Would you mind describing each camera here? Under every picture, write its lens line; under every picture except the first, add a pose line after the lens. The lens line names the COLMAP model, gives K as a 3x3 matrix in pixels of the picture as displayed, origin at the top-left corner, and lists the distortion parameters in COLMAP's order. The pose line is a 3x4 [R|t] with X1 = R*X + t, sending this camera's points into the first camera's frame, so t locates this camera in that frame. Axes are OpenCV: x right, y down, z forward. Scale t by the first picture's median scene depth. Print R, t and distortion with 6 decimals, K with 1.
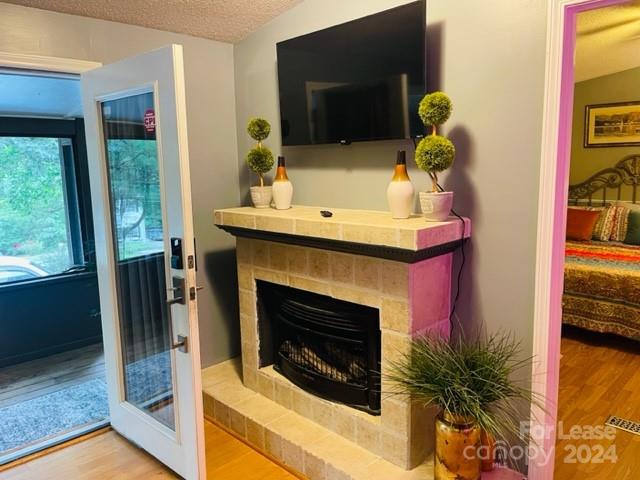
lens RADIAL K [[482.3, 0, 316.7], [0, 482.3, 237.8], [0, 0, 1]] dist [0.030435, -0.034167]
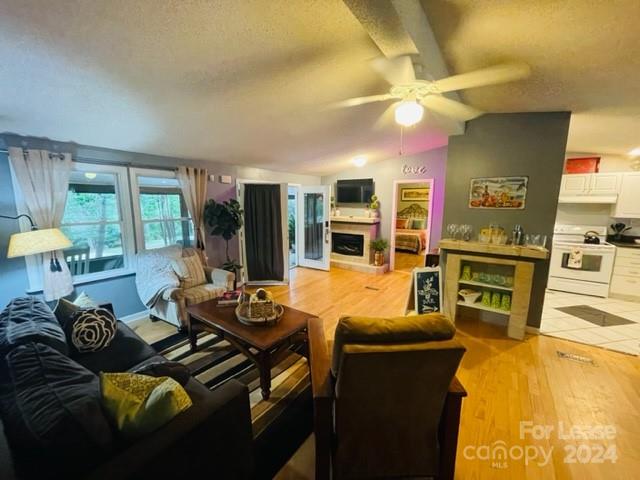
lens RADIAL K [[256.2, 0, 316.9], [0, 256.2, 240.5], [0, 0, 1]] dist [-0.007576, 0.000975]
pose [[0.984510, -0.005112, 0.175253, -0.807141], [0.004114, 0.999973, 0.006062, 0.177540], [-0.175279, -0.005247, 0.984505, -1.559615]]
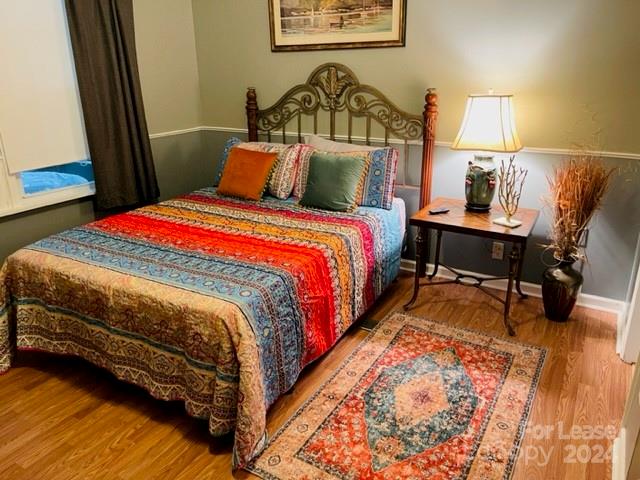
lens RADIAL K [[482.3, 0, 320.4], [0, 482.3, 237.7], [0, 0, 1]] dist [0.030435, -0.034167]
pose [[0.965059, -0.081336, 0.249088, 1.076646], [0.033824, 0.981319, 0.189389, -0.148190], [-0.259839, -0.174347, 0.949783, 0.778500]]
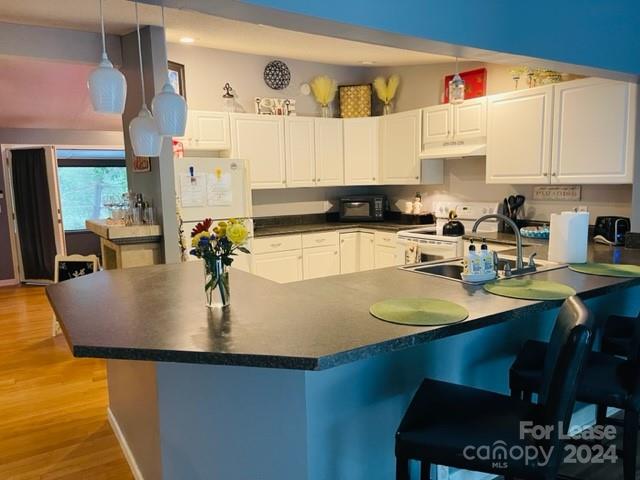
lens RADIAL K [[482.3, 0, 322.8], [0, 482.3, 241.8], [0, 0, 1]] dist [0.030435, -0.034167]
pose [[0.981987, 0.021610, -0.187707, 1.462734], [-0.023946, 0.999661, -0.010187, 0.283346], [0.187424, 0.014498, 0.982172, -2.023454]]
